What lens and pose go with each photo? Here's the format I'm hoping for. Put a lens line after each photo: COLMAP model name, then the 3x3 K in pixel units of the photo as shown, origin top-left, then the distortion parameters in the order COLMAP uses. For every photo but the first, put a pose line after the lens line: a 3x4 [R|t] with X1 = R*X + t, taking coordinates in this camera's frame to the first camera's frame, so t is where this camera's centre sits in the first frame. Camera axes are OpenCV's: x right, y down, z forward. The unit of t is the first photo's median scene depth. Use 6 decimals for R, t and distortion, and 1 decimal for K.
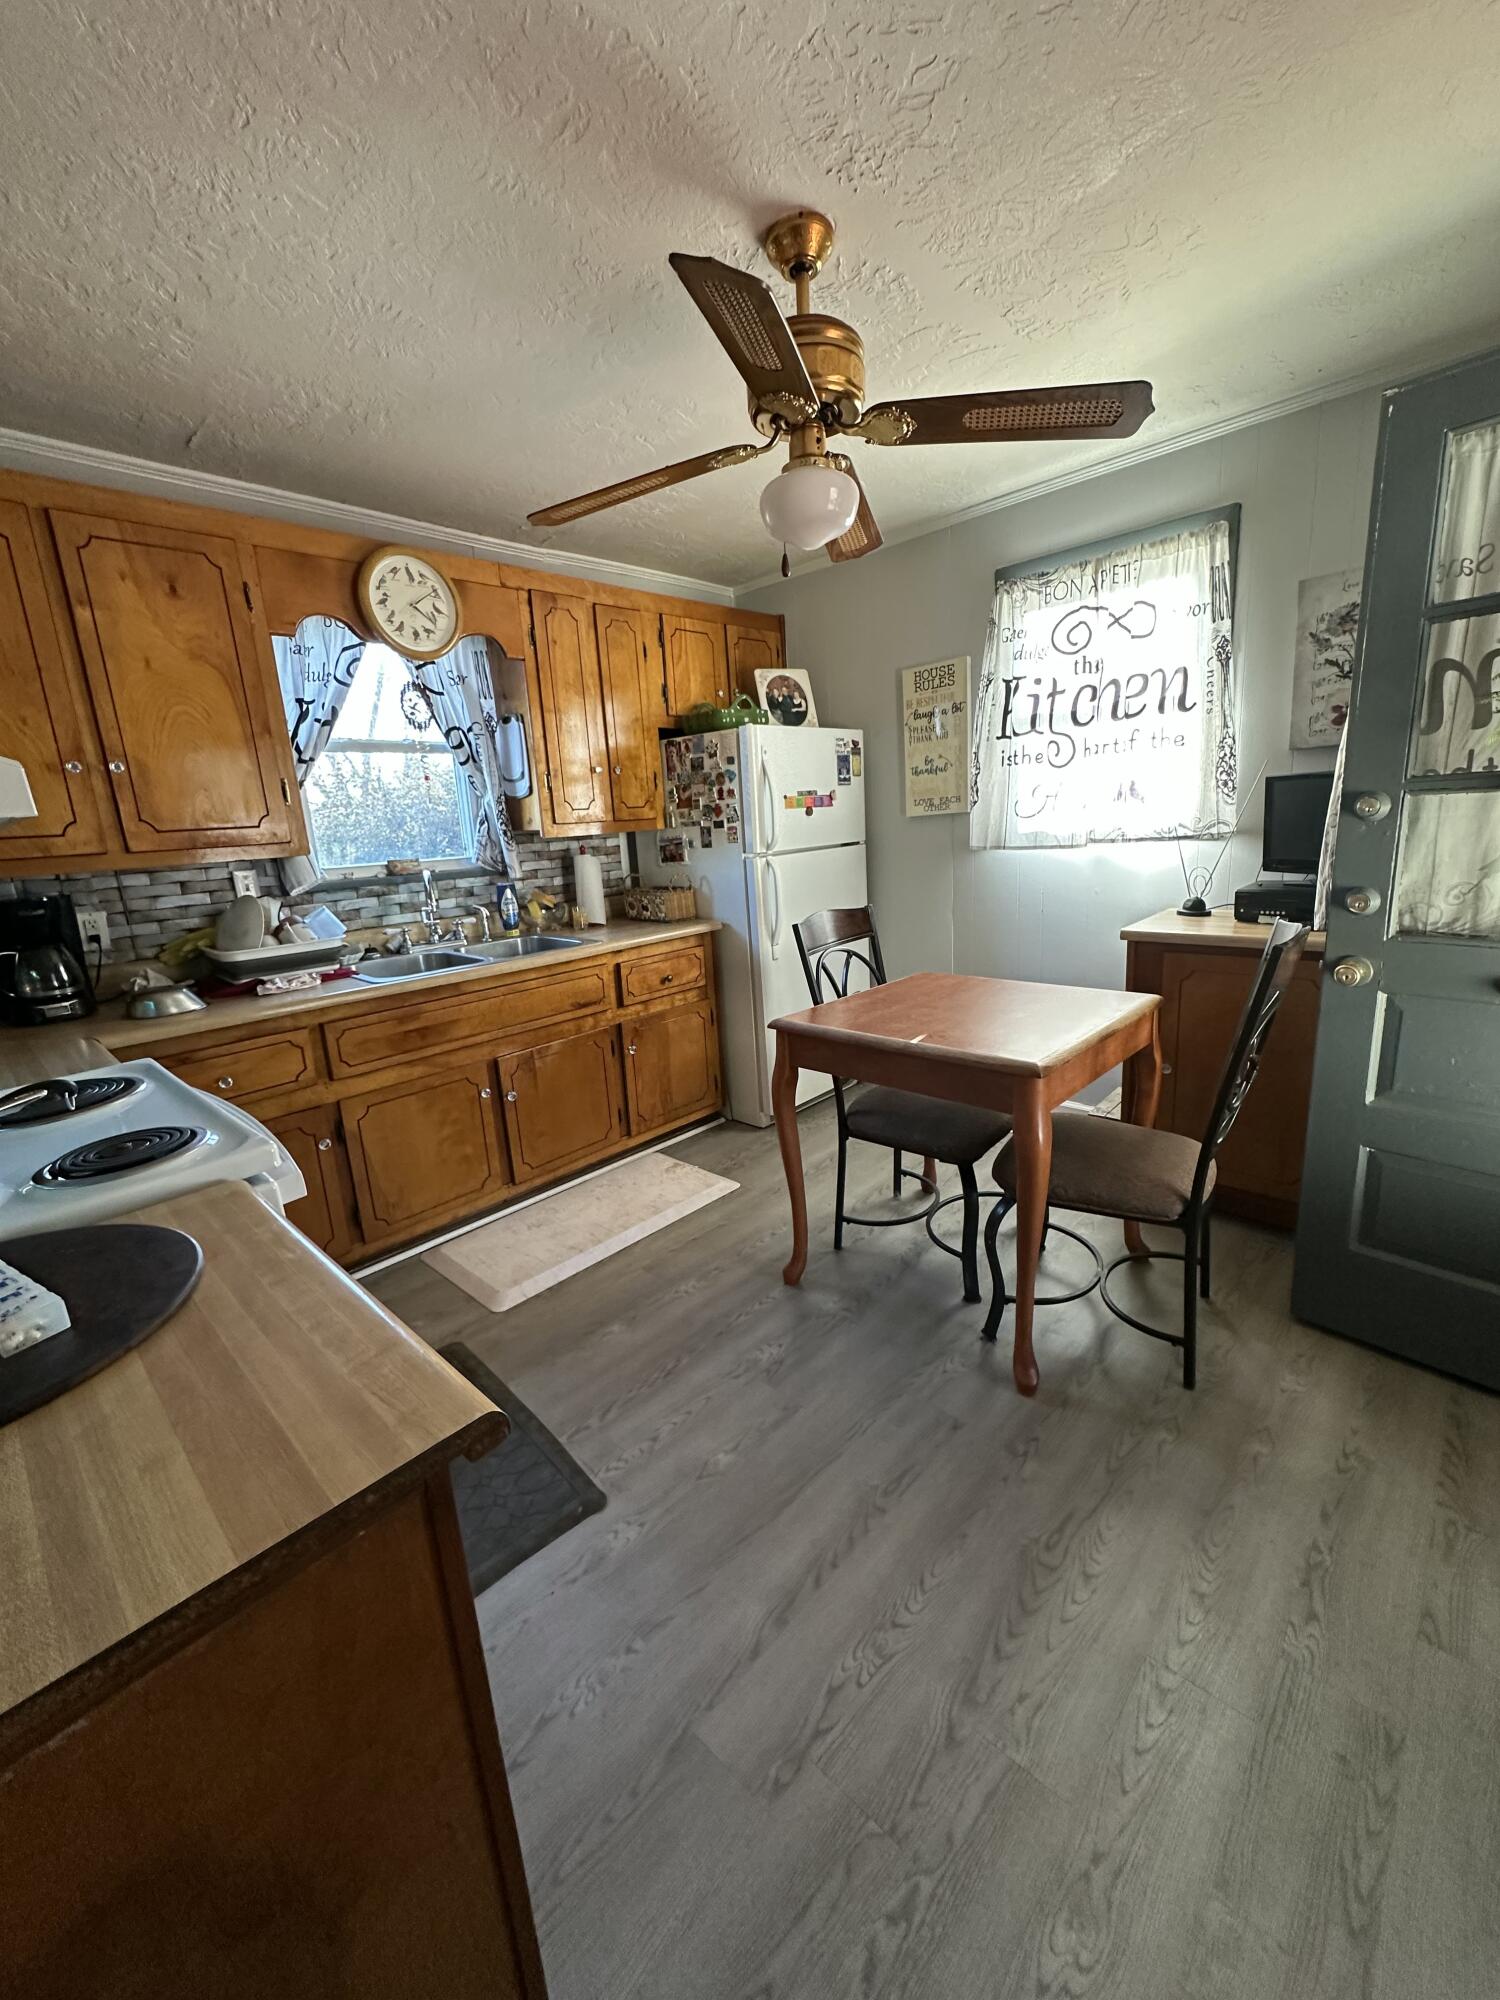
lens RADIAL K [[800.1, 0, 751.2], [0, 800.1, 999.4], [0, 0, 1]] dist [-0.000191, 0.000897]
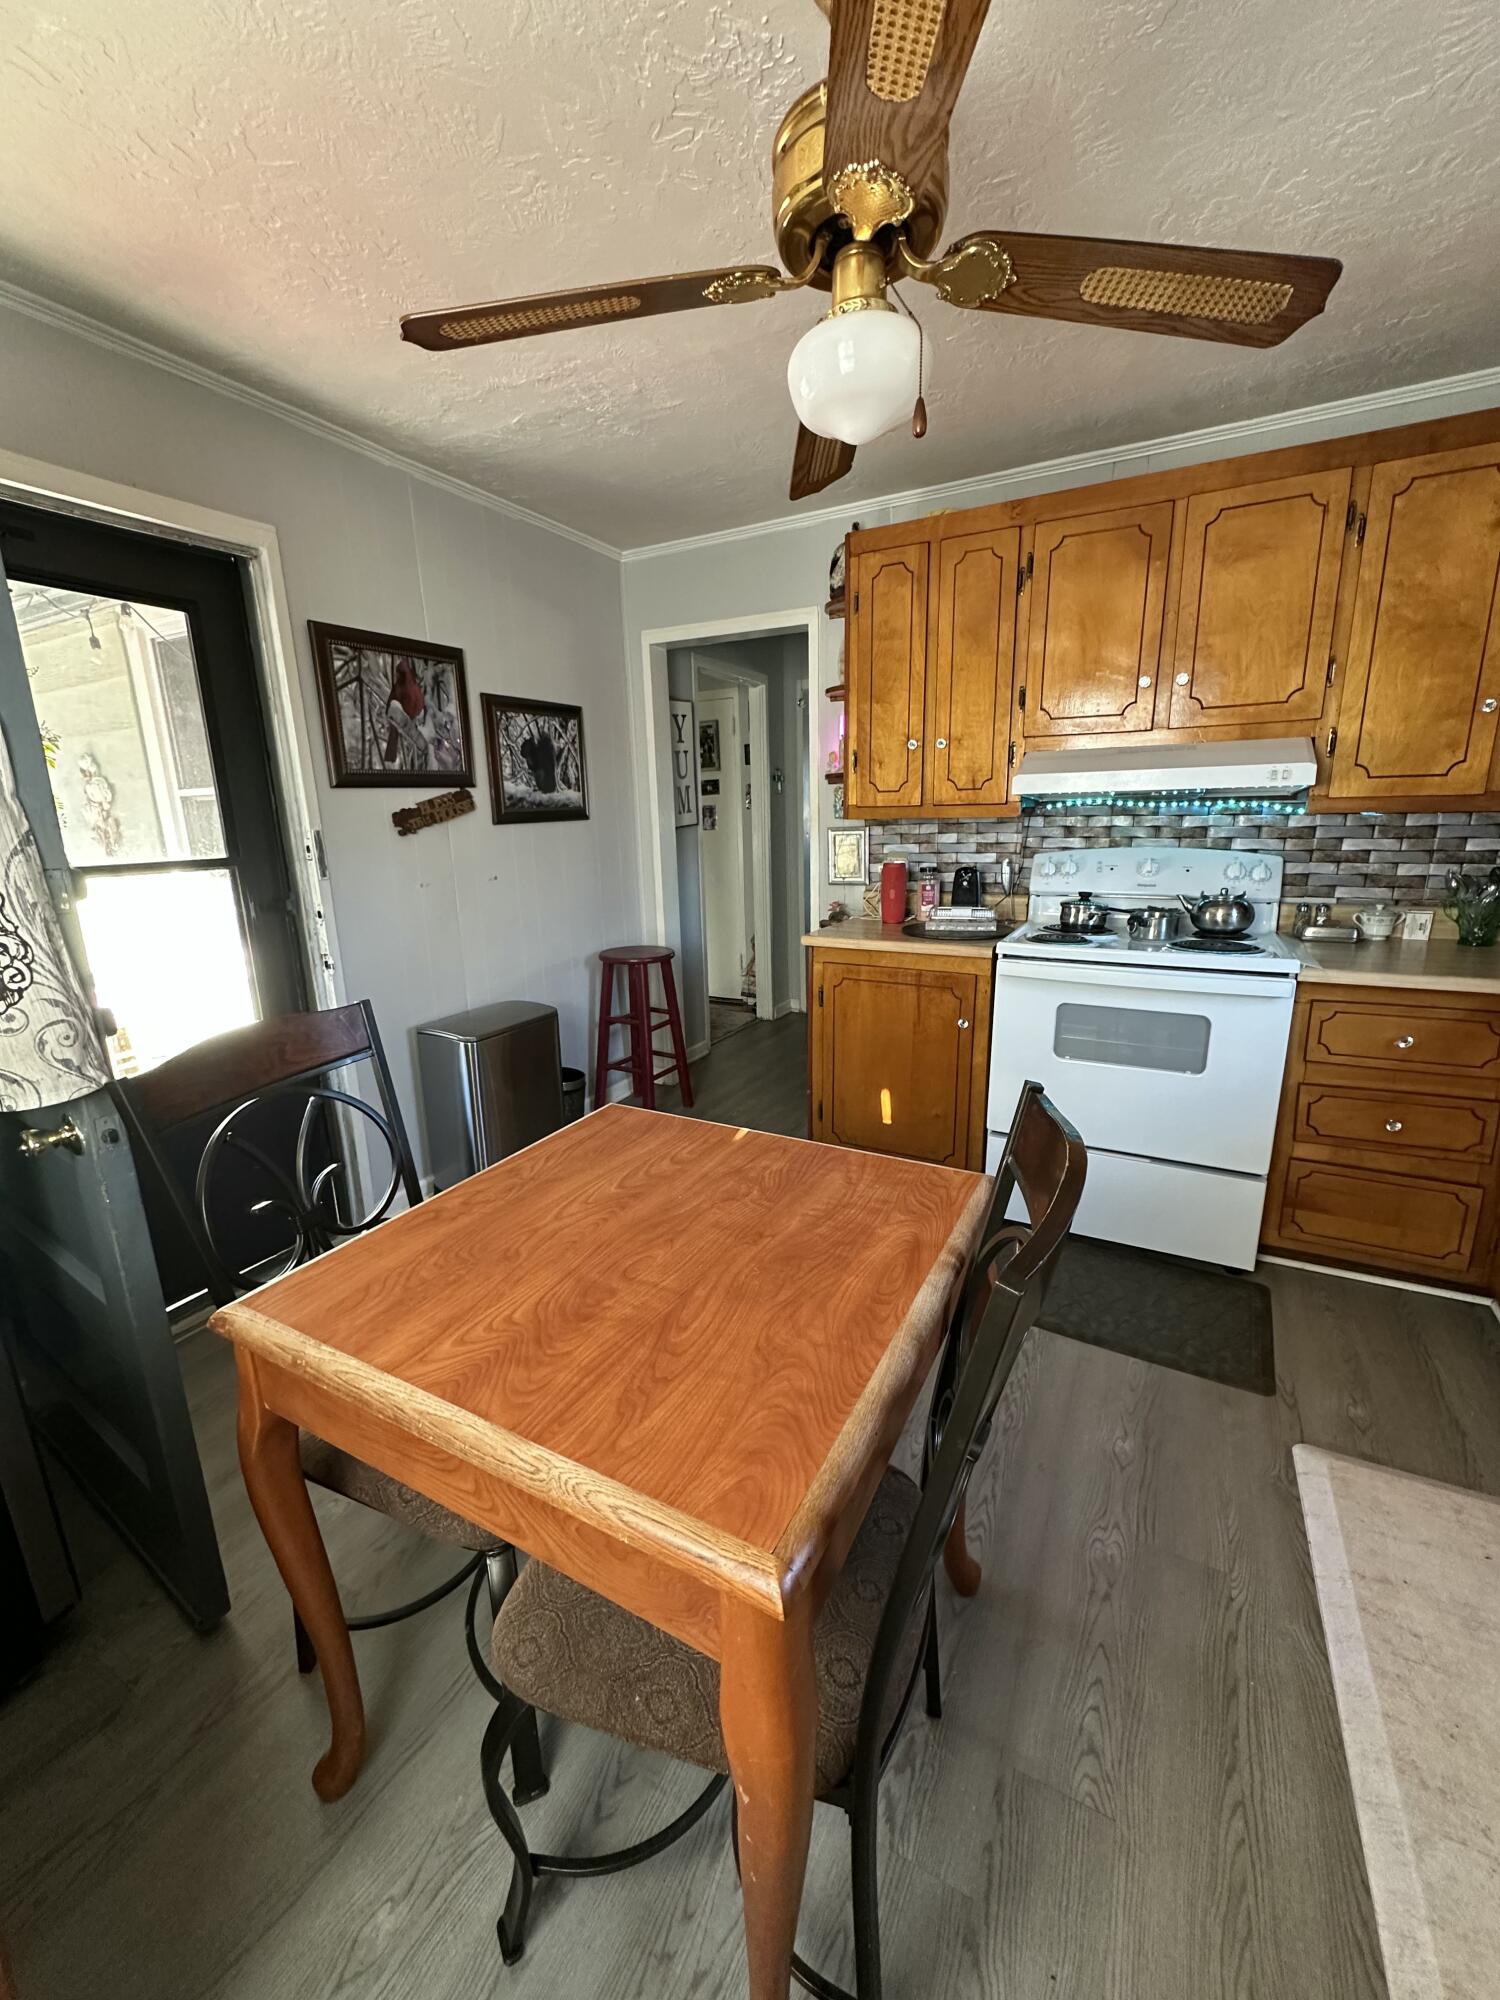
lens RADIAL K [[800.1, 0, 746.4], [0, 800.1, 1003.8], [0, 0, 1]] dist [-0.000191, 0.000897]
pose [[-0.963130, 0.143766, -0.227401, 0.265498], [0.025449, 0.890142, 0.454972, -0.302039], [0.267829, 0.432410, -0.860981, 1.199084]]
